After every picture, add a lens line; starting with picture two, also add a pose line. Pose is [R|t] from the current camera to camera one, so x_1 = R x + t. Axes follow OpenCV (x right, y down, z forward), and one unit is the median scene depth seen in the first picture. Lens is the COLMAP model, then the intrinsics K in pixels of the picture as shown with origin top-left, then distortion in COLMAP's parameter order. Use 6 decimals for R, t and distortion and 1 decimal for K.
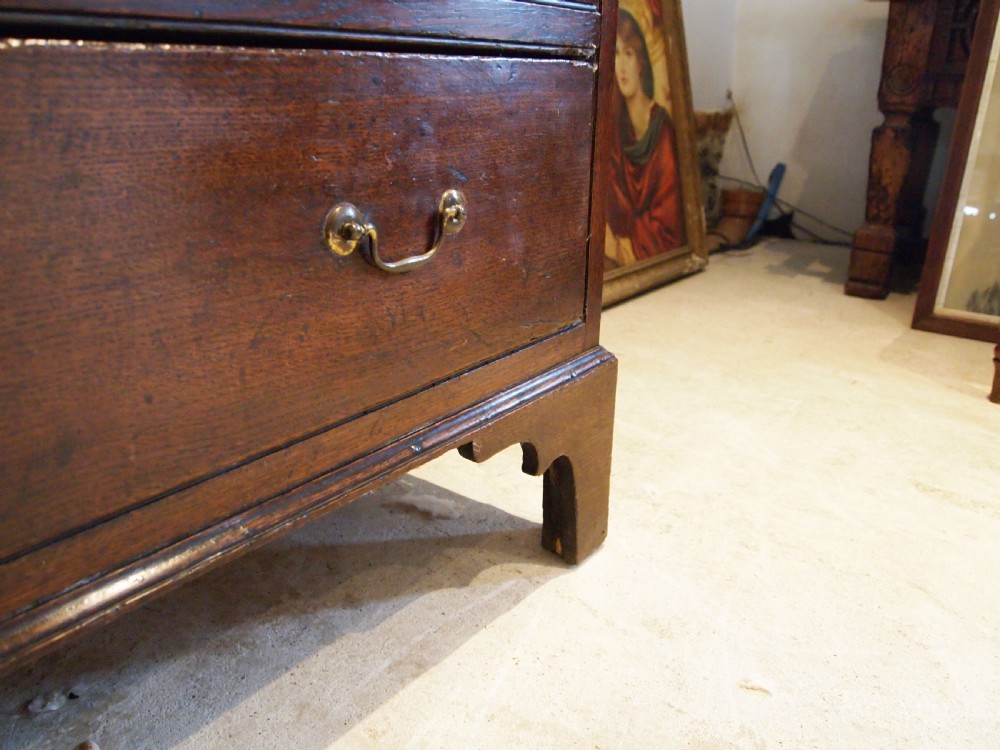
lens RADIAL K [[791.5, 0, 502.2], [0, 791.5, 377.4], [0, 0, 1]] dist [-0.047957, 0.001321]
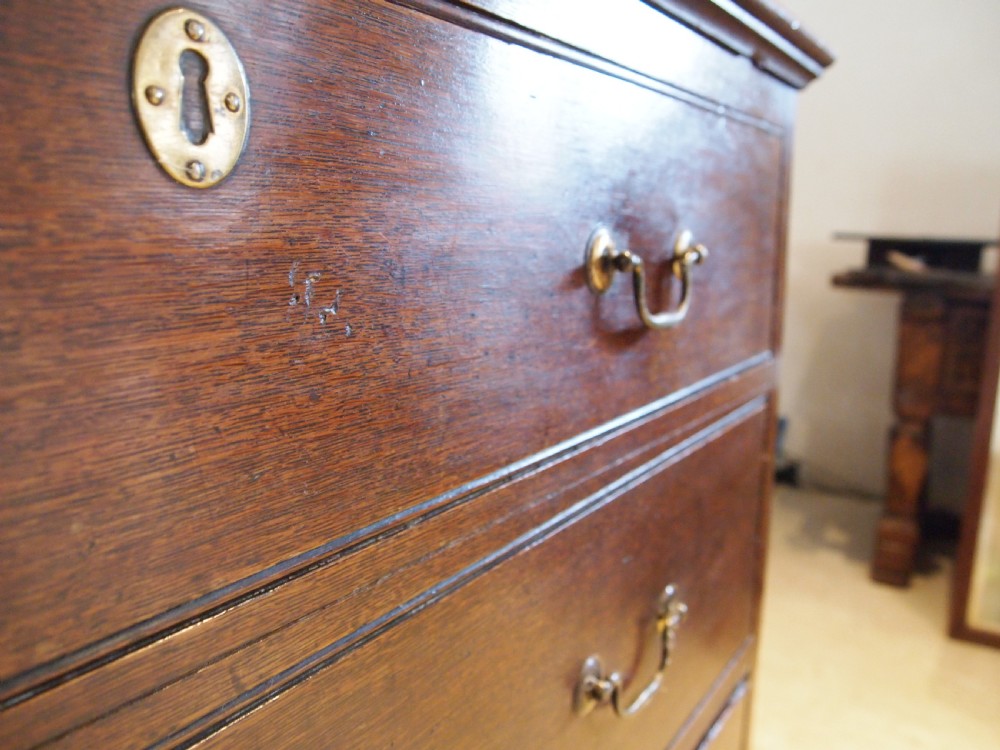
lens RADIAL K [[765.3, 0, 500.0], [0, 765.3, 375.0], [0, 0, 1]] dist [-0.042854, 0.000480]
pose [[0.999293, -0.015823, 0.034105, -0.084159], [0.021392, 0.985271, -0.169659, -0.230146], [-0.030918, 0.170269, 0.984913, -0.009842]]
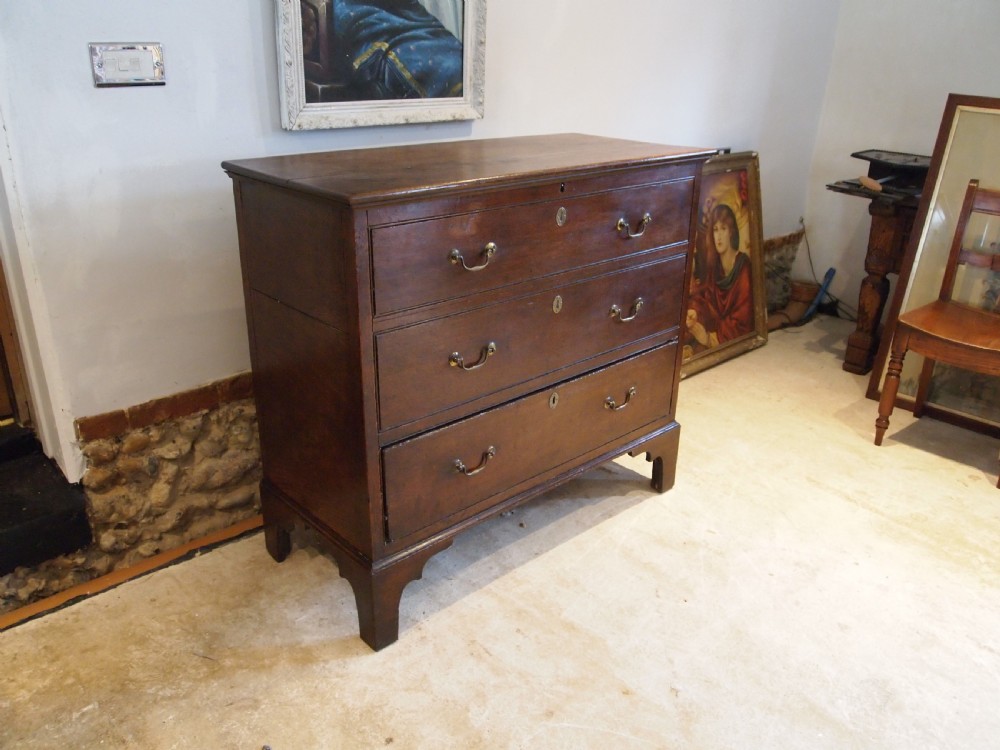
lens RADIAL K [[797.8, 0, 502.3], [0, 797.8, 377.8], [0, 0, 1]] dist [-0.051594, 0.005395]
pose [[0.984339, 0.074295, -0.159863, -0.021845], [-0.067155, 0.996508, 0.049619, -0.131345], [0.162991, -0.038106, 0.985891, -0.886028]]
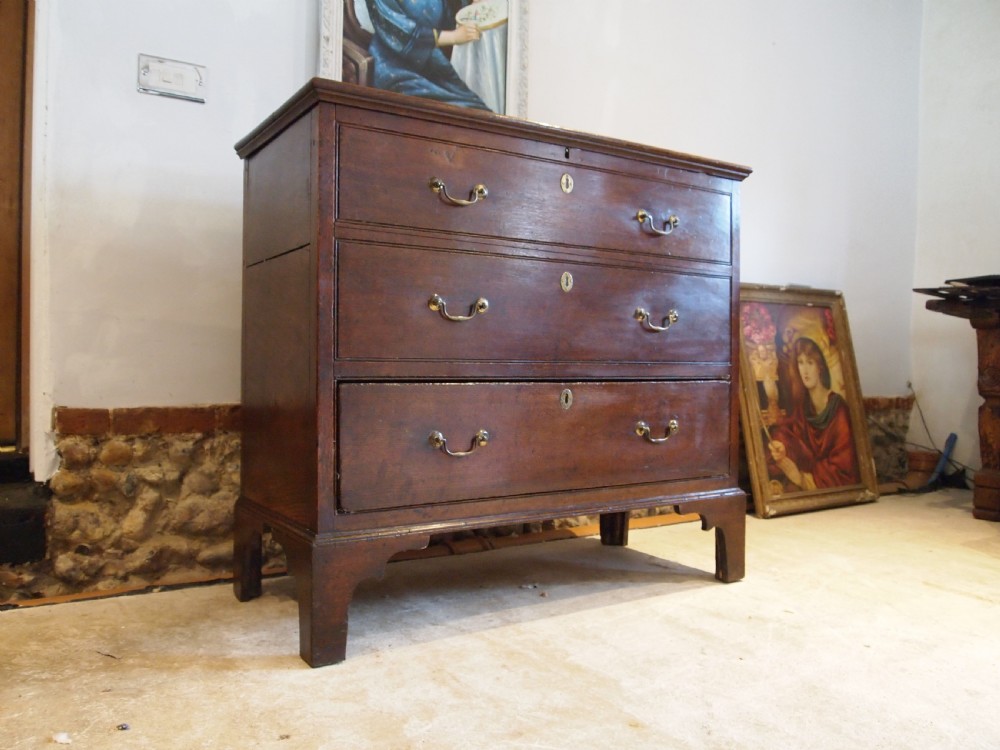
lens RADIAL K [[797.8, 0, 502.3], [0, 797.8, 377.8], [0, 0, 1]] dist [-0.051594, 0.005395]
pose [[0.941421, -0.000976, -0.337232, 0.114493], [-0.113607, 0.940626, -0.319868, 0.220661], [0.317521, 0.339443, 0.885415, -0.664167]]
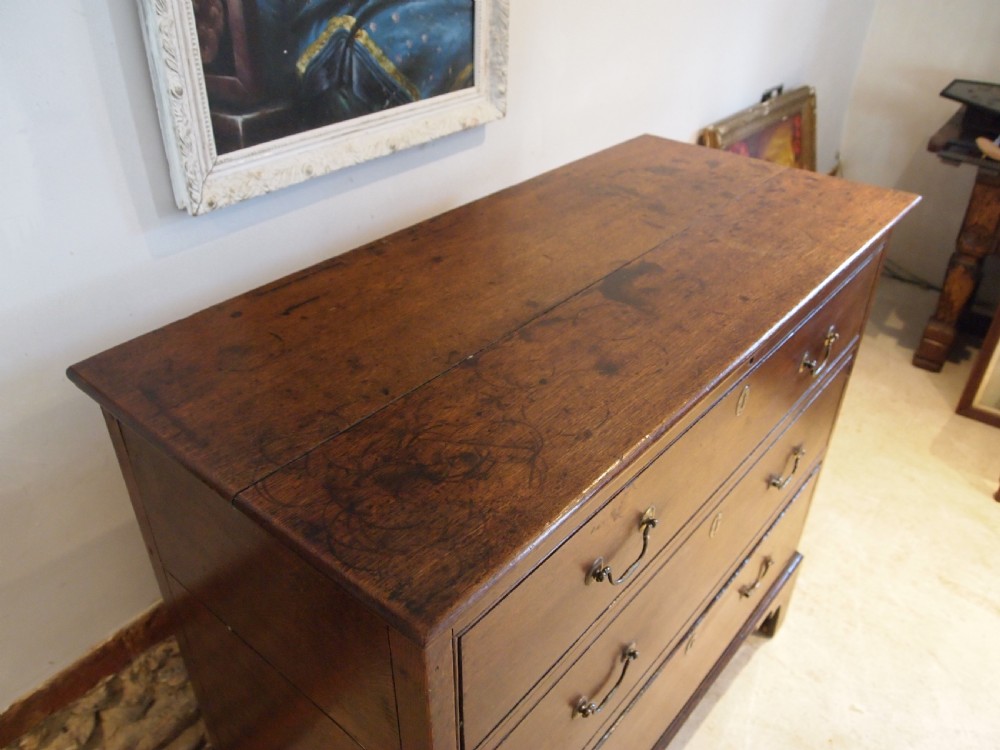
lens RADIAL K [[791.5, 0, 502.2], [0, 791.5, 377.4], [0, 0, 1]] dist [-0.047957, 0.001321]
pose [[0.998988, 0.025091, -0.037333, -0.258874], [-0.016026, 0.974040, 0.225807, -0.411988], [0.042030, -0.224980, 0.973456, -0.422483]]
